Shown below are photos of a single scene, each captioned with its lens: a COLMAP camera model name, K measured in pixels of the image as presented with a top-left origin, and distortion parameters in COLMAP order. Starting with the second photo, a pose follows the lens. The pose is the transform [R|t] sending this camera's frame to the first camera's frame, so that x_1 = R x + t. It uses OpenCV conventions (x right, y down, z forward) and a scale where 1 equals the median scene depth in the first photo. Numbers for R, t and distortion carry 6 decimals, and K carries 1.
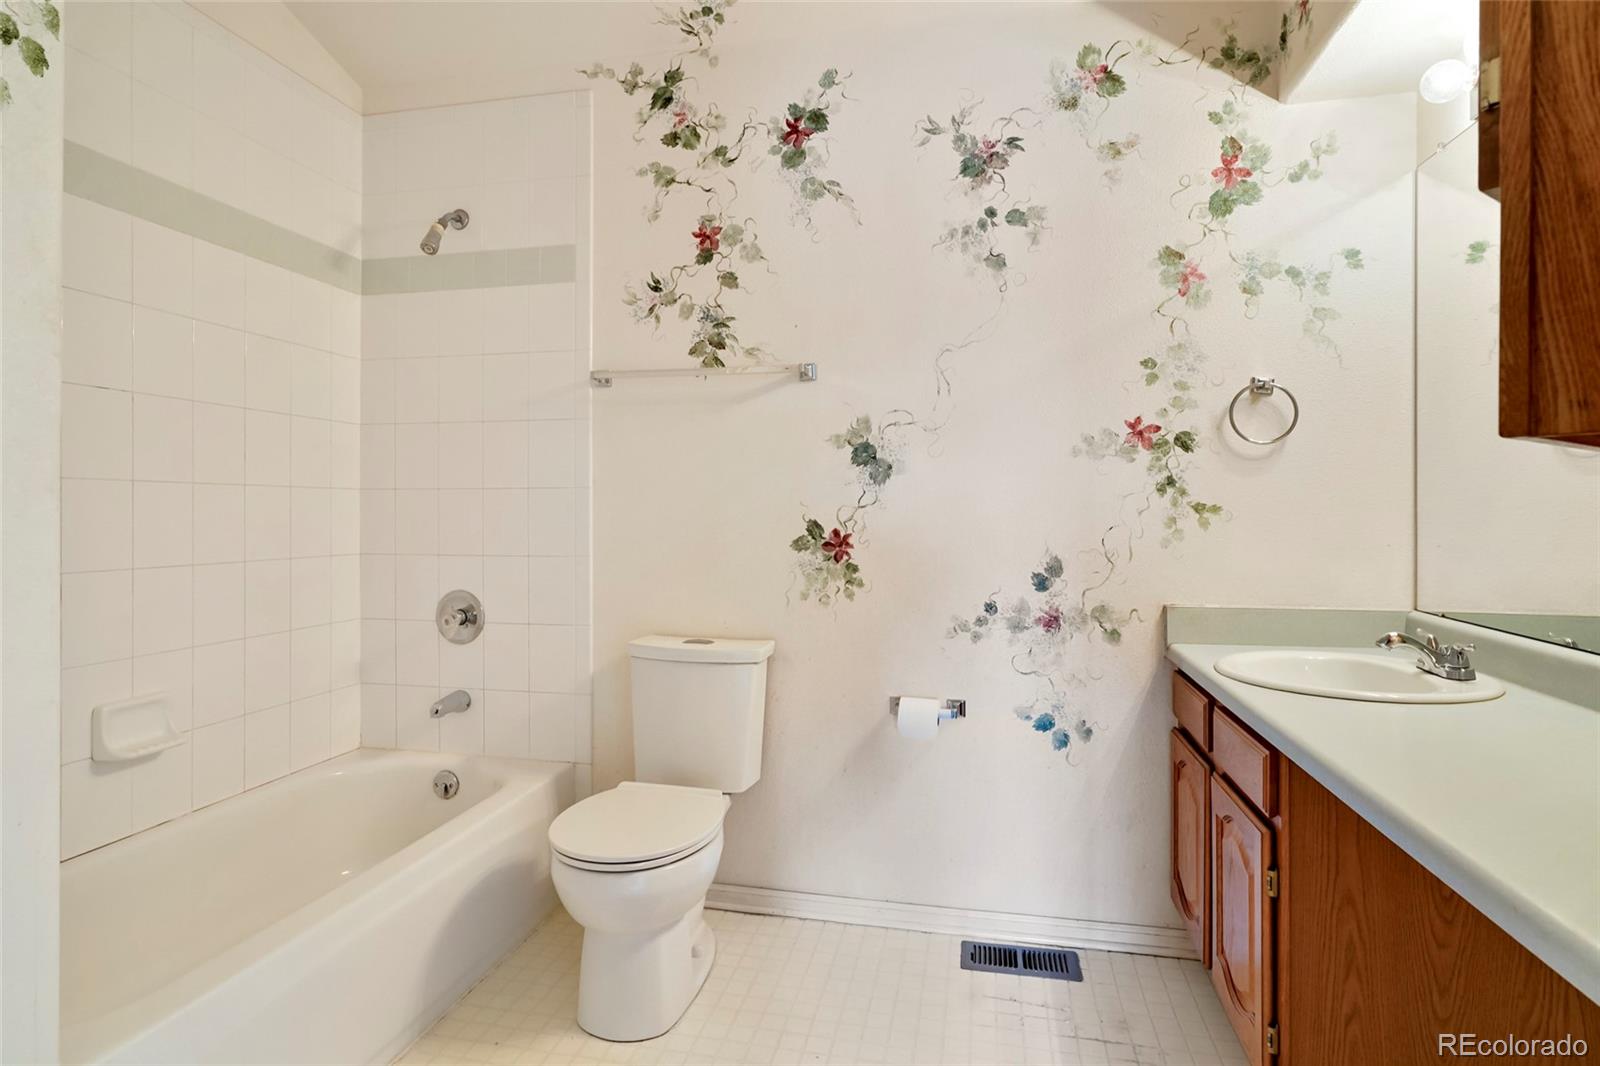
lens RADIAL K [[821.7, 0, 783.4], [0, 821.7, 518.7], [0, 0, 1]] dist [-0.007959, 0.008523]
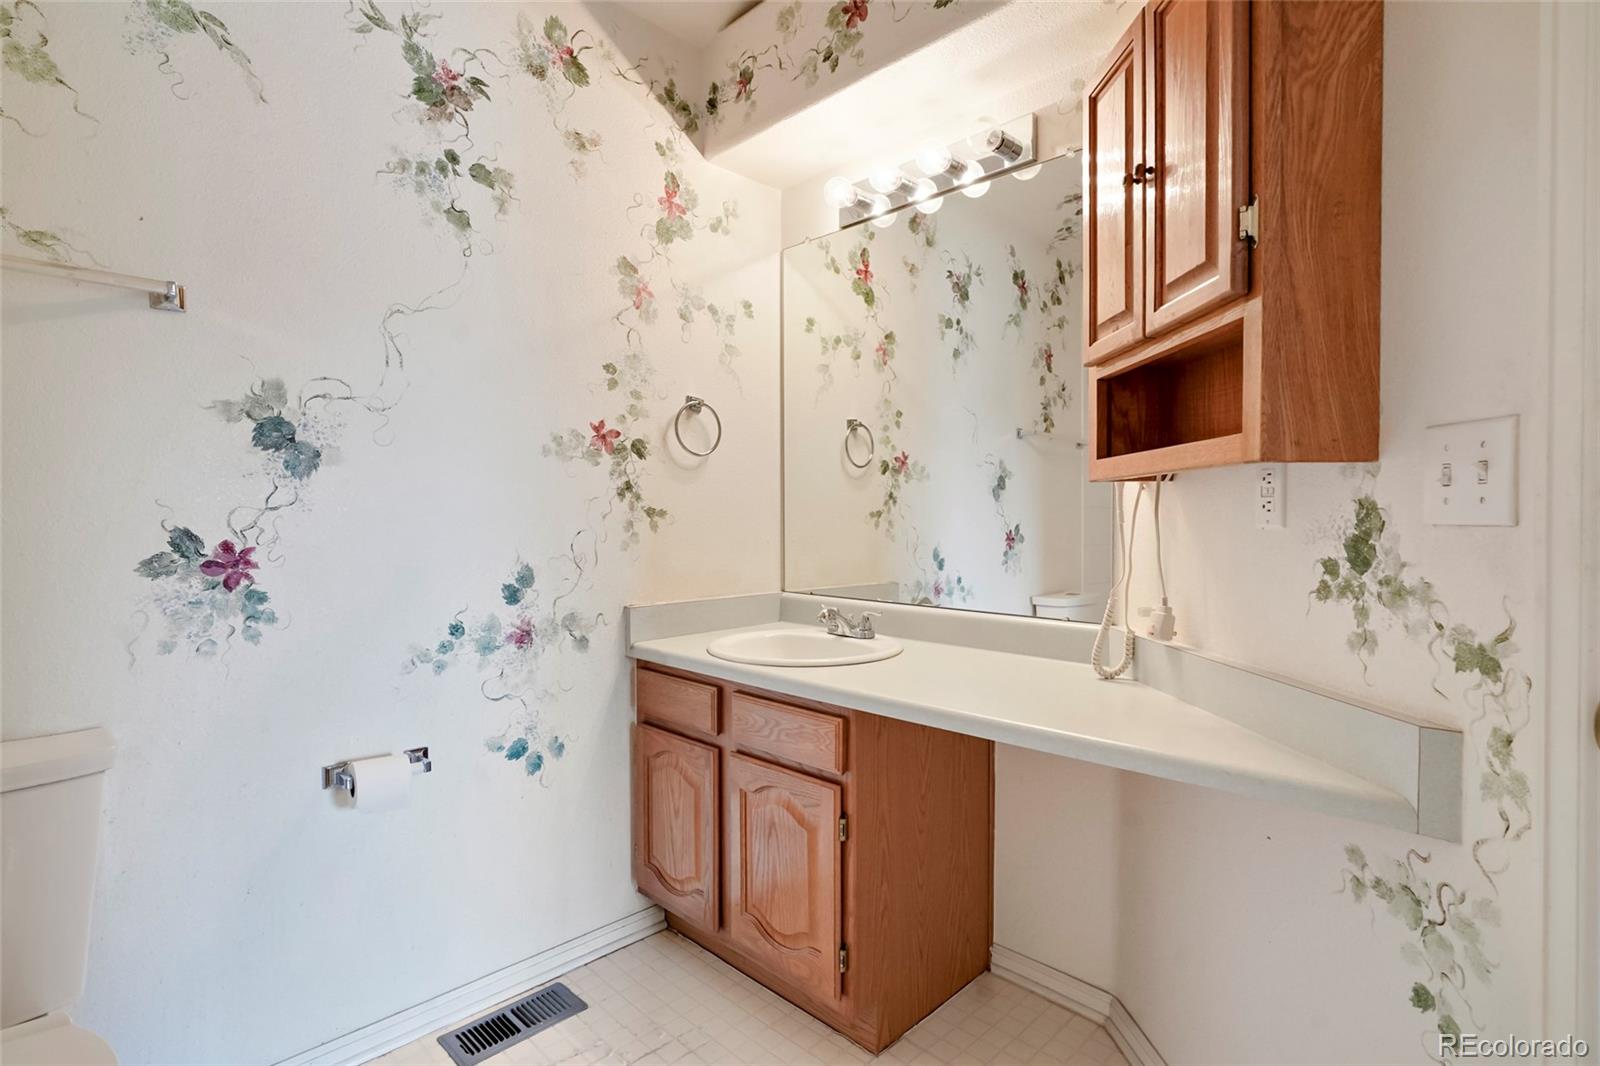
lens RADIAL K [[784.1, 0, 795.1], [0, 784.1, 534.6], [0, 0, 1]] dist [-0.008858, 0.006089]
pose [[0.543041, -0.019377, 0.839483, -0.238166], [0.008349, 0.999809, 0.017678, -0.000278], [-0.839665, -0.002591, 0.543099, 0.280403]]
